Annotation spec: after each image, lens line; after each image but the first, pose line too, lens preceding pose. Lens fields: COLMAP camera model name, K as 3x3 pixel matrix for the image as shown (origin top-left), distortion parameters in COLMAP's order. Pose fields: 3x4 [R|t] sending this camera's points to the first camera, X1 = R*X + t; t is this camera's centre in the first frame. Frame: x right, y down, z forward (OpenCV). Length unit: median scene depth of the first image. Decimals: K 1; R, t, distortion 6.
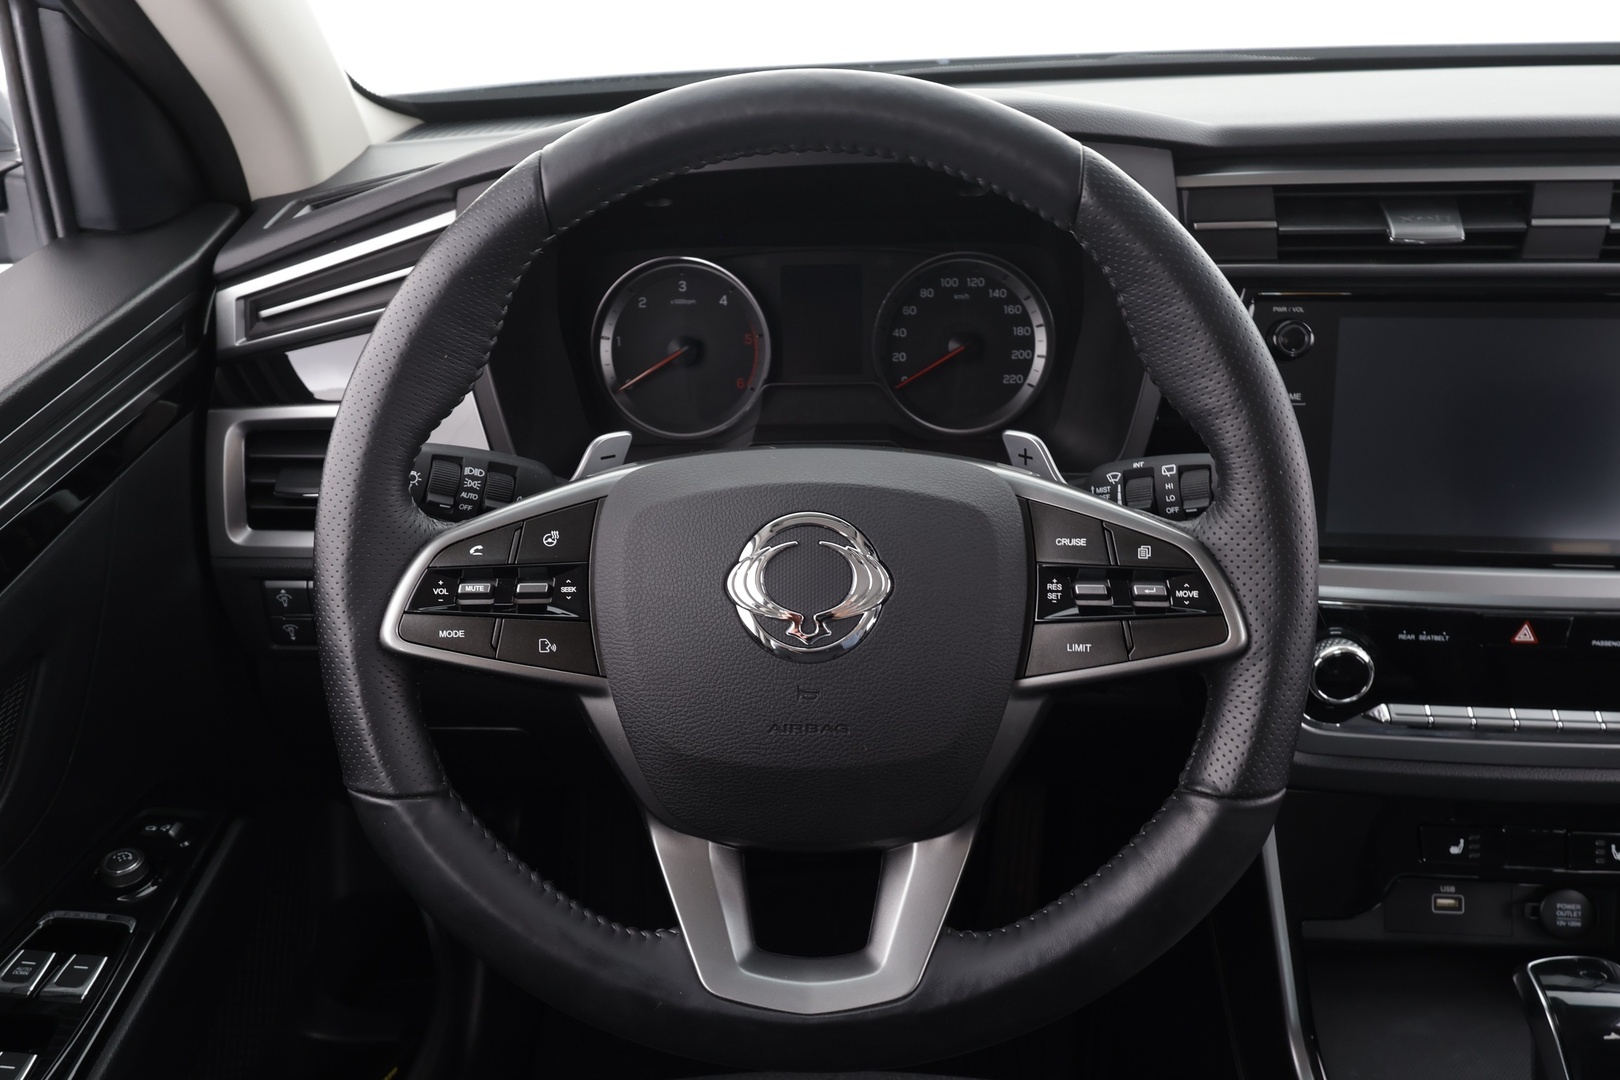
lens RADIAL K [[1186.9, 0, 810.0], [0, 1186.9, 540.0], [0, 0, 1]] dist [-0.001364, -0.000663]
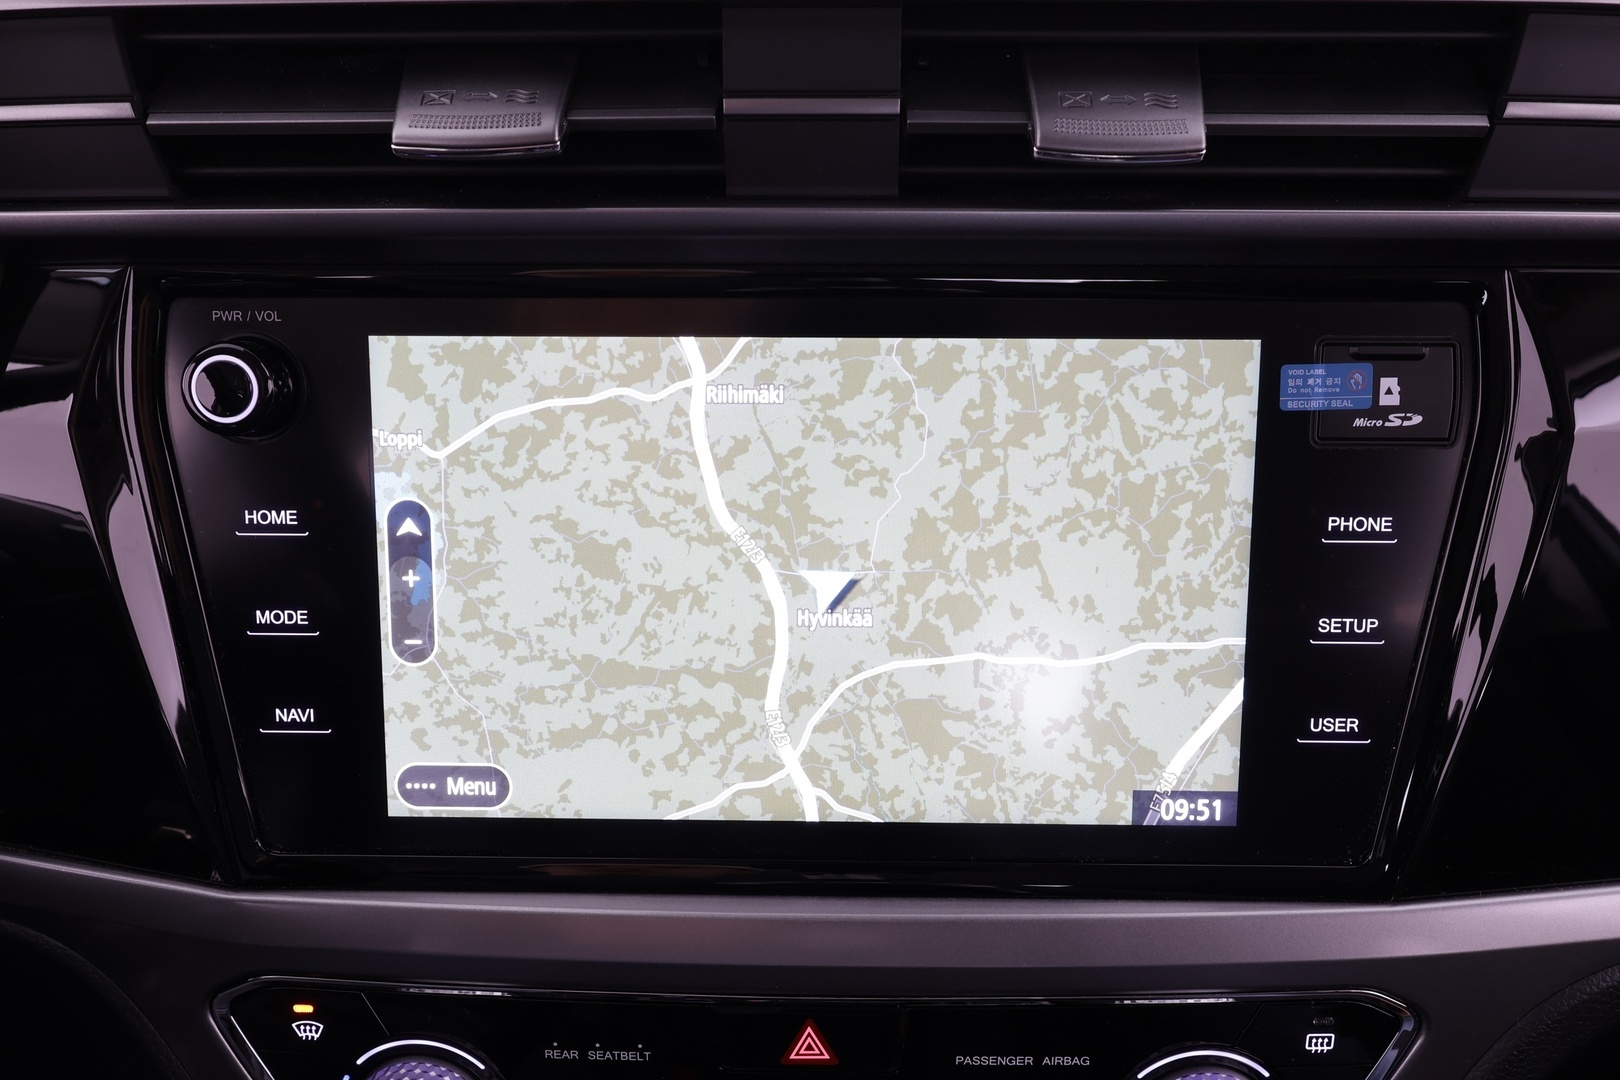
lens RADIAL K [[1402.4, 0, 810.0], [0, 1402.4, 540.0], [0, 0, 1]] dist [0.005201, 0.005314]
pose [[0.995745, -0.023387, 0.089130, 0.644086], [0.020646, 0.999289, 0.031552, -0.145268], [-0.089805, -0.029577, 0.995520, 0.554344]]
